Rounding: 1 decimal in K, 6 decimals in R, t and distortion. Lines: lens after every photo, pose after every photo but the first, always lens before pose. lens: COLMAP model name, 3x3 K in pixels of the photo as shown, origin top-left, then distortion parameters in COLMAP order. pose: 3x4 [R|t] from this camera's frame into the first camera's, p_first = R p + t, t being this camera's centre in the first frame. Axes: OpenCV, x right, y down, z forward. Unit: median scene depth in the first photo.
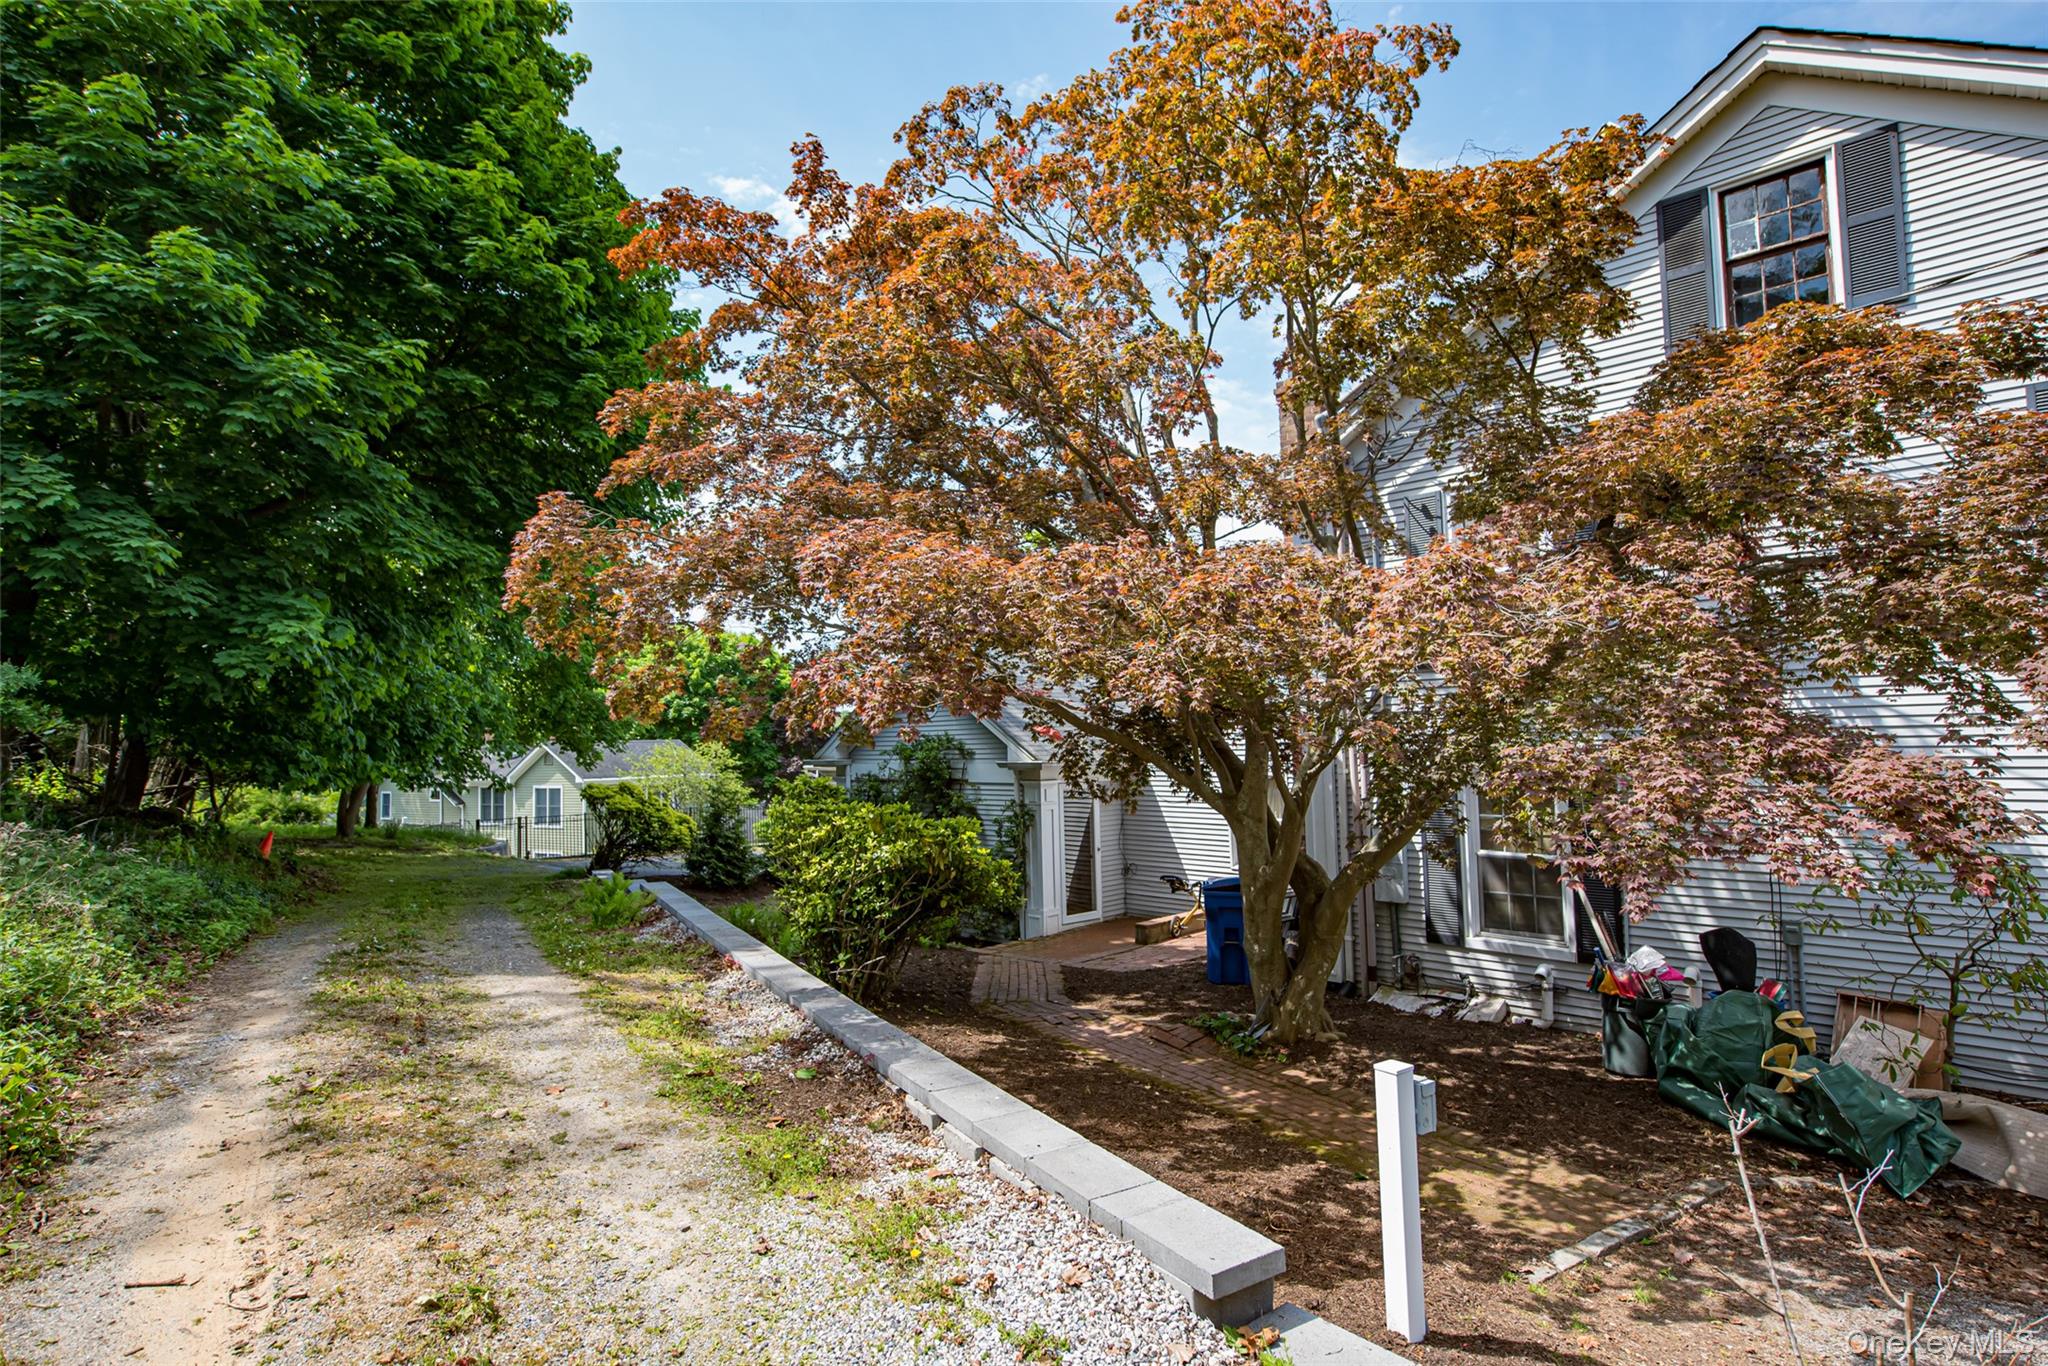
lens RADIAL K [[1069.1, 0, 1022.8], [0, 1069.1, 681.1], [0, 0, 1]] dist [0.002313, 0.000071]
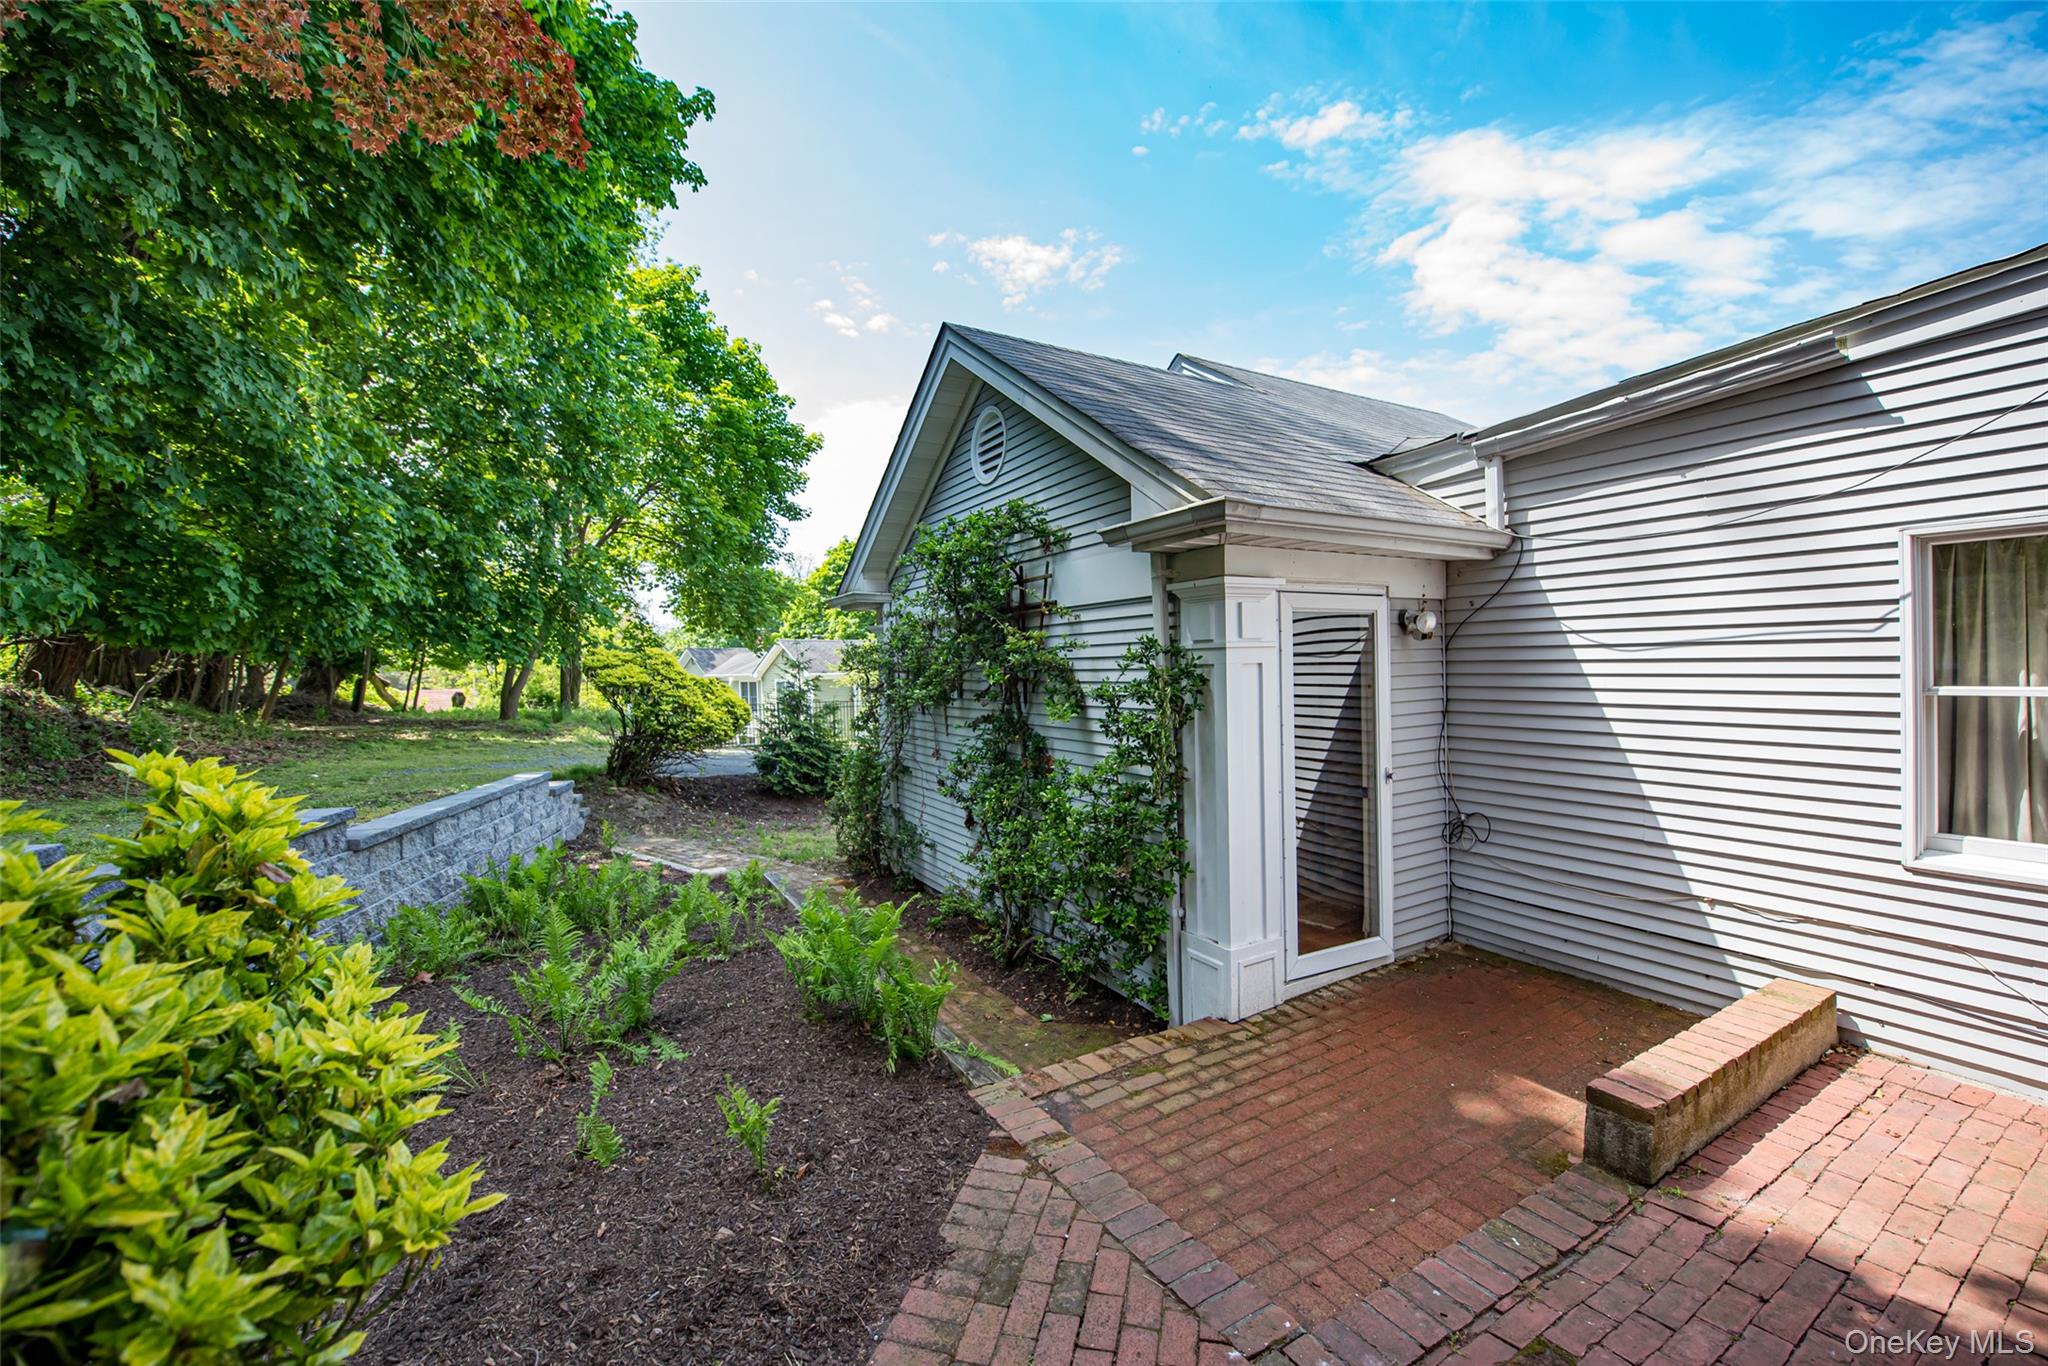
lens RADIAL K [[827.4, 0, 1025.3], [0, 827.4, 679.9], [0, 0, 1]] dist [-0.012758, -0.001622]
pose [[0.963370, 0.007346, -0.268077, 0.026097], [0.013063, 0.997153, 0.074269, 0.101098], [0.267859, -0.075050, 0.960531, 0.693421]]
